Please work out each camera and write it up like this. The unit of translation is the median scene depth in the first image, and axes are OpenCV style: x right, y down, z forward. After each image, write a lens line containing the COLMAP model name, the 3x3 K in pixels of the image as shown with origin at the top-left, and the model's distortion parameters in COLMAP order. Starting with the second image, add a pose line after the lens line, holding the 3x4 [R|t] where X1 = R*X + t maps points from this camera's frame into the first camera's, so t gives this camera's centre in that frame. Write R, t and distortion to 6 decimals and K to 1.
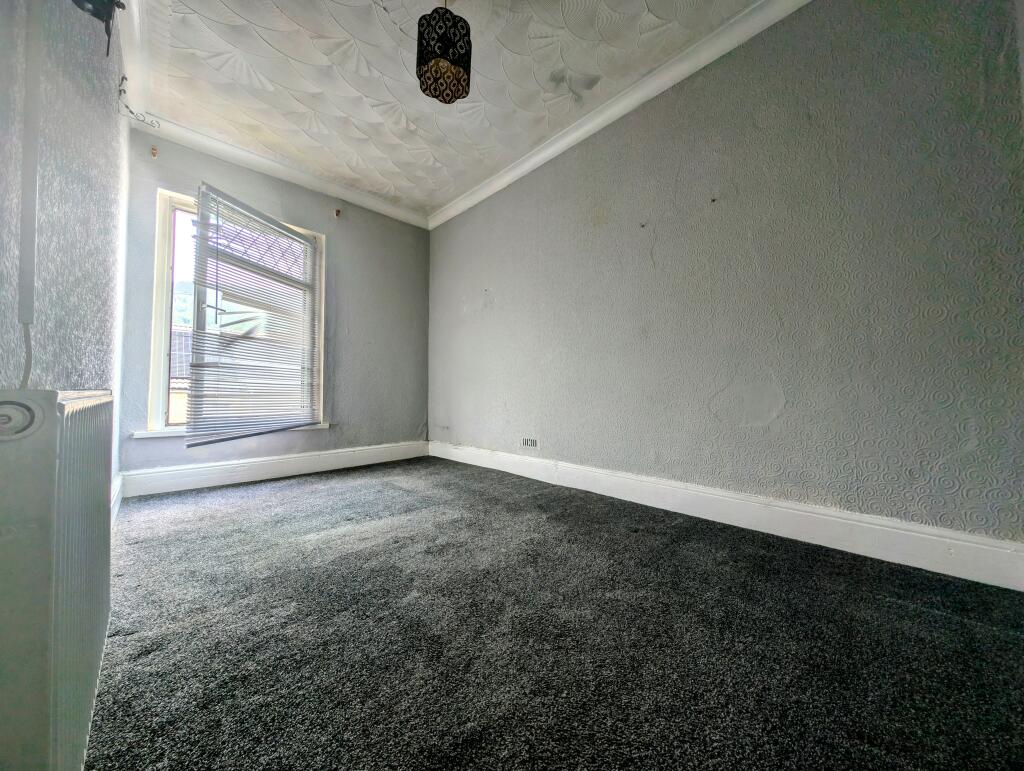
lens RADIAL K [[366.7, 0, 512.0], [0, 366.7, 385.5], [0, 0, 1]] dist [0.015196, 0.000008]
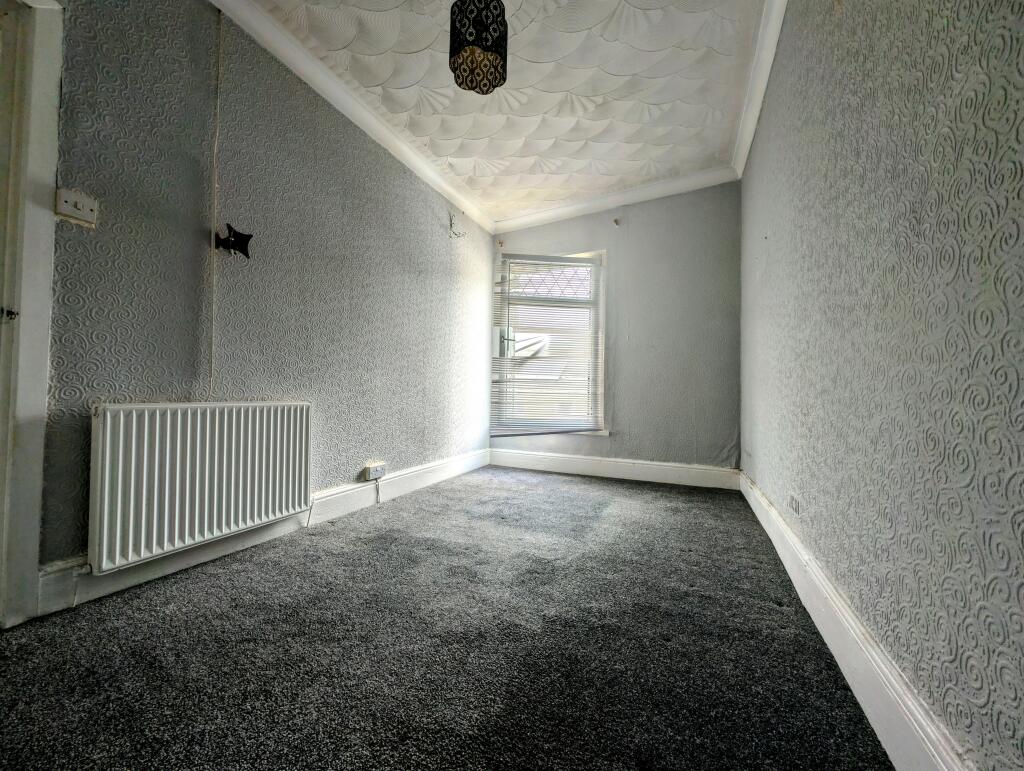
lens RADIAL K [[366.7, 0, 512.0], [0, 366.7, 385.5], [0, 0, 1]] dist [0.015196, 0.000008]
pose [[0.341099, -0.021962, -0.939771, 0.389224], [0.009137, 0.999757, -0.020047, -0.006272], [0.939983, -0.001749, 0.341217, 0.421046]]
